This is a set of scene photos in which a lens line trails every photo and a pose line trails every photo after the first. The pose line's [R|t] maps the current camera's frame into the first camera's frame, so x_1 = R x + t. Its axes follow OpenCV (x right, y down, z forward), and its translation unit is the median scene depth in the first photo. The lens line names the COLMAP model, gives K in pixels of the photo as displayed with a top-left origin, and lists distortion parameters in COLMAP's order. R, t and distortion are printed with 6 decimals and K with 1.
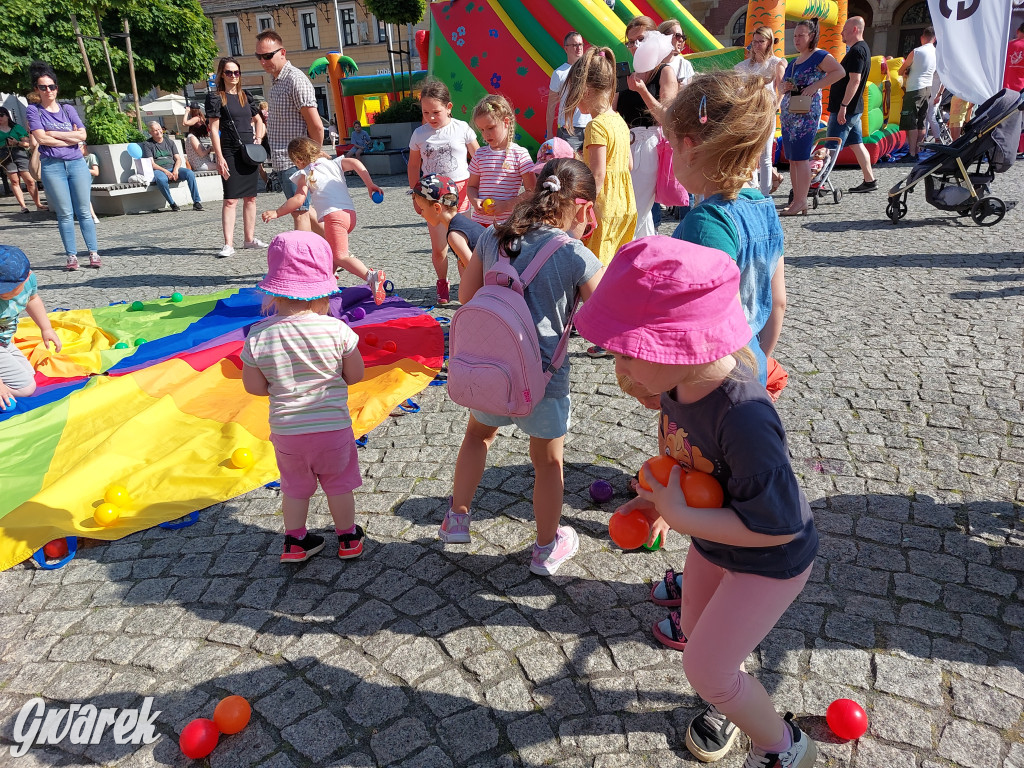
lens RADIAL K [[744.4, 0, 513.9], [0, 744.4, 387.5], [0, 0, 1]] dist [0.069626, -0.068213]
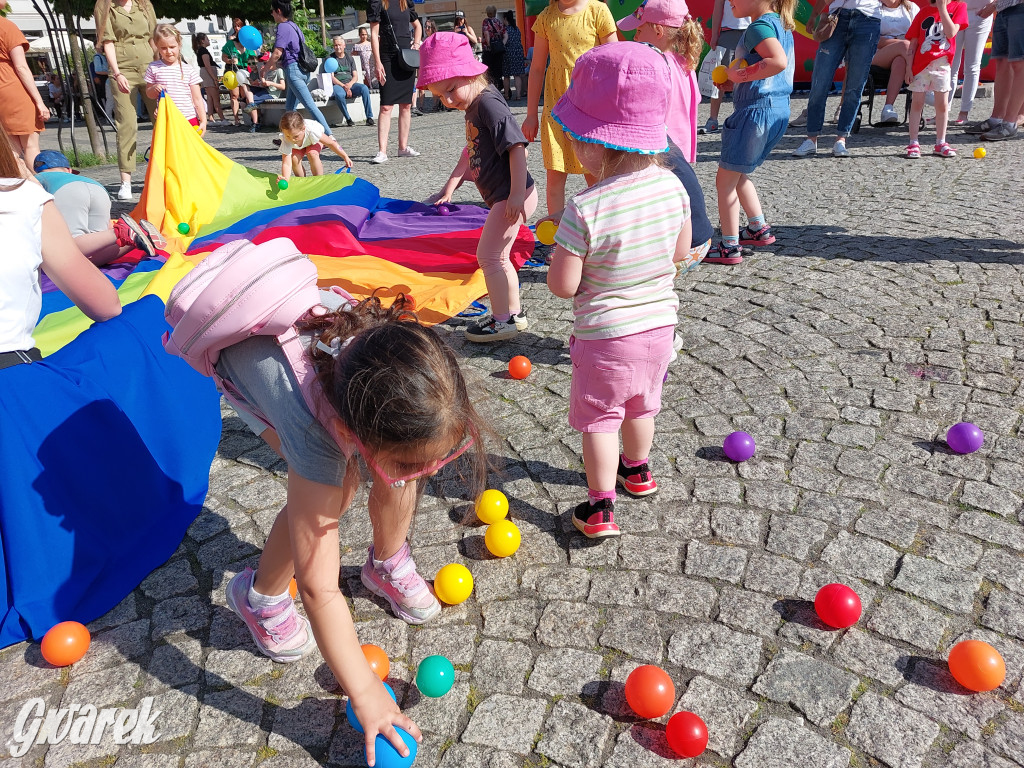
lens RADIAL K [[744.4, 0, 509.2], [0, 744.4, 381.6], [0, 0, 1]] dist [0.069626, -0.068213]
pose [[0.971949, 0.091230, -0.216778, 0.125748], [-0.074406, 0.993636, 0.084562, 0.072056], [0.223113, -0.066061, 0.972552, 0.044929]]
